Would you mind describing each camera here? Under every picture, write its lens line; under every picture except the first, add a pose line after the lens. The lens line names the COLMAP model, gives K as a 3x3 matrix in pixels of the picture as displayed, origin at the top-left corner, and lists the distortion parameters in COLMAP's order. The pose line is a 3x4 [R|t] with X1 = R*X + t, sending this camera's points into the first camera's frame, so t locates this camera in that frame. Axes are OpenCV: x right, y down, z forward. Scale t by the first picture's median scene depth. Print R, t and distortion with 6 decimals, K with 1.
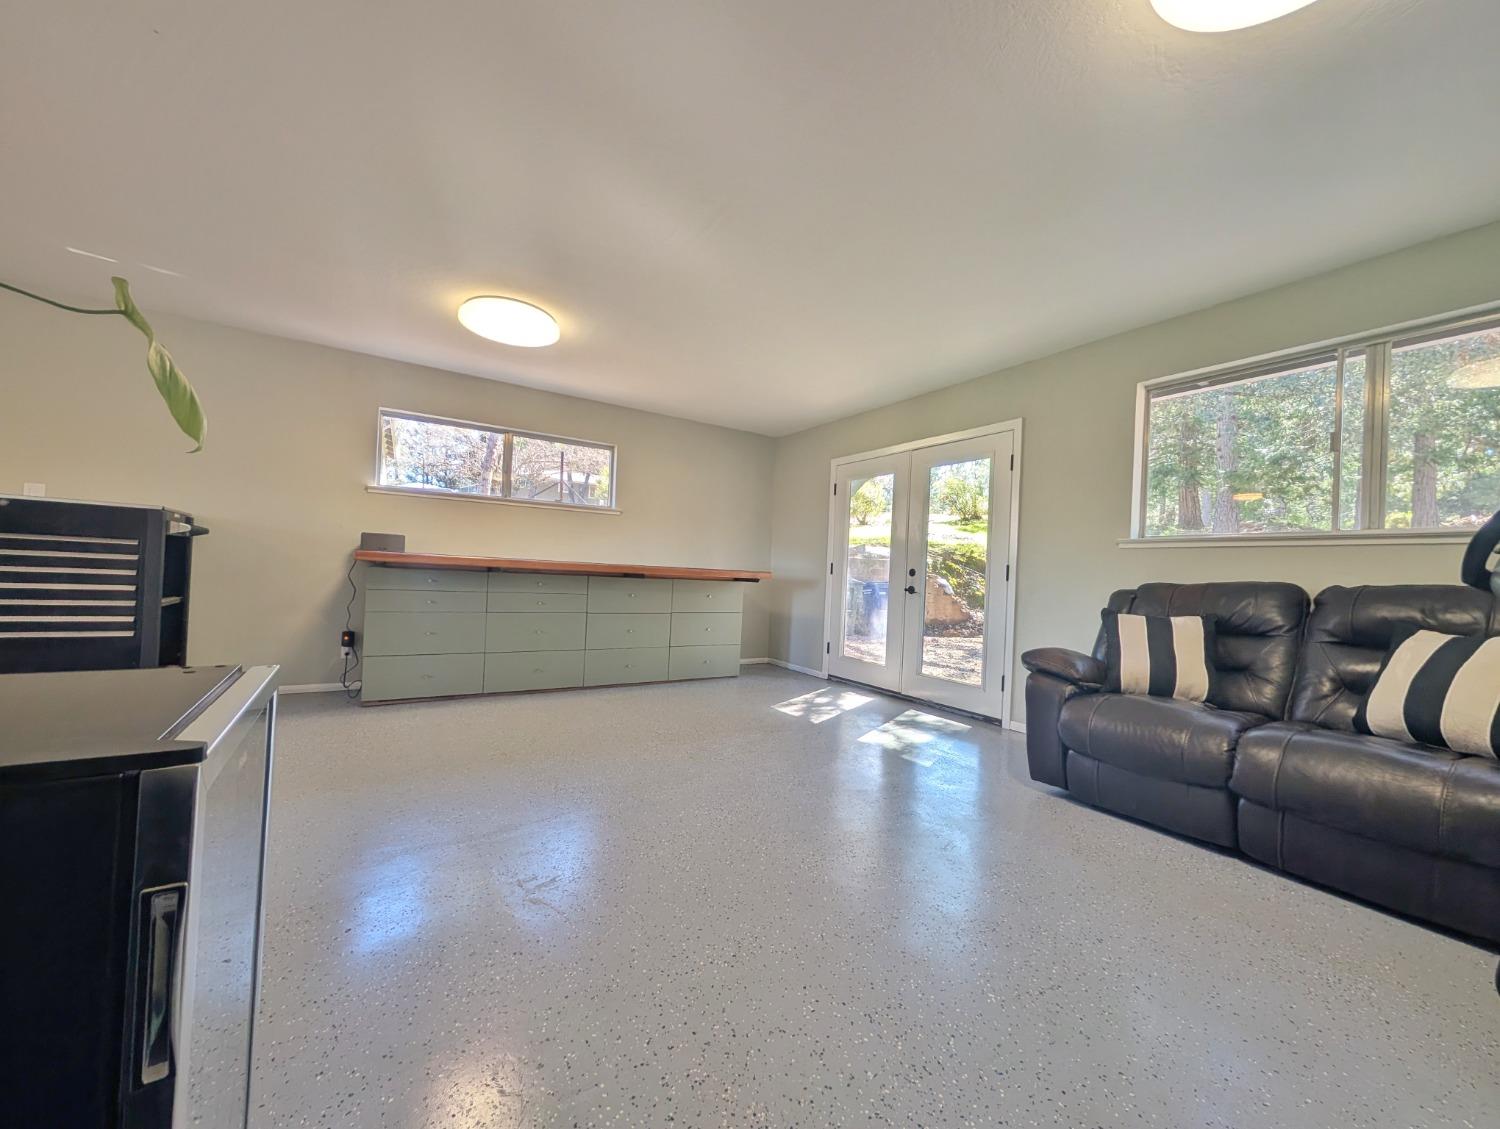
lens RADIAL K [[568.4, 0, 750.0], [0, 568.4, 564.5], [0, 0, 1]] dist [-0.000009, 0.000013]
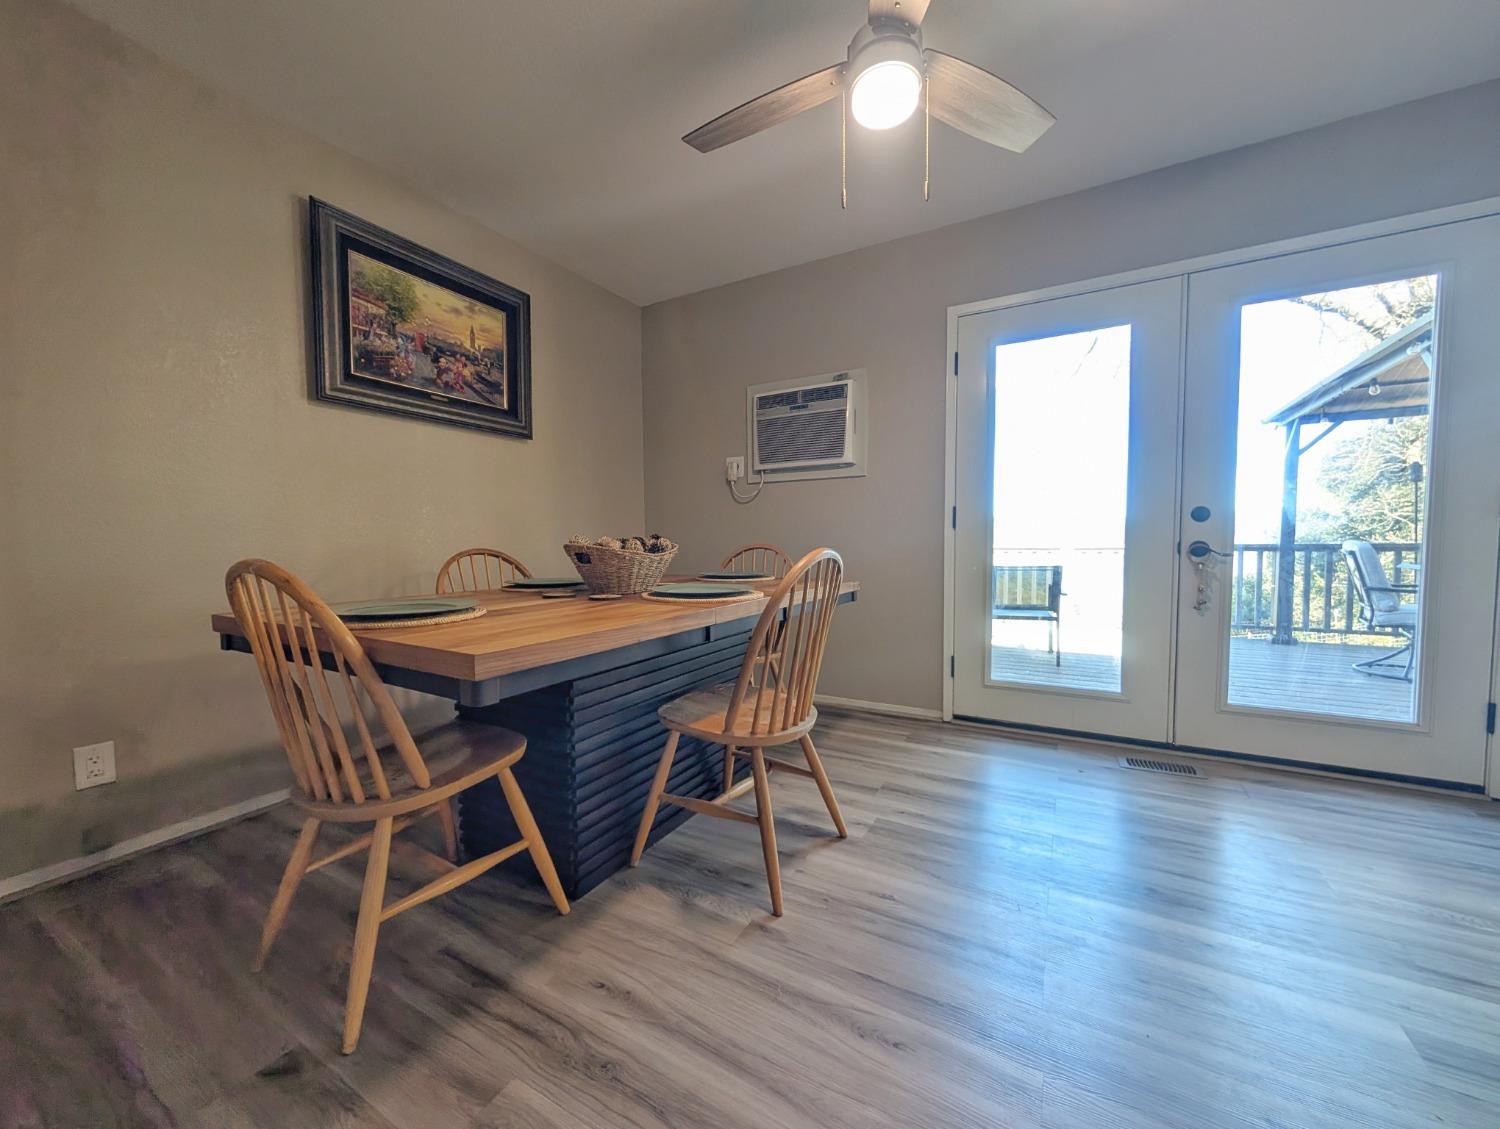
lens RADIAL K [[568.4, 0, 750.0], [0, 568.4, 564.5], [0, 0, 1]] dist [-0.000009, 0.000013]
pose [[0.892453, -0.073298, 0.445145, -0.313156], [0.042883, 0.996028, 0.078031, 0.001810], [-0.449097, -0.050550, 0.892052, 0.720421]]
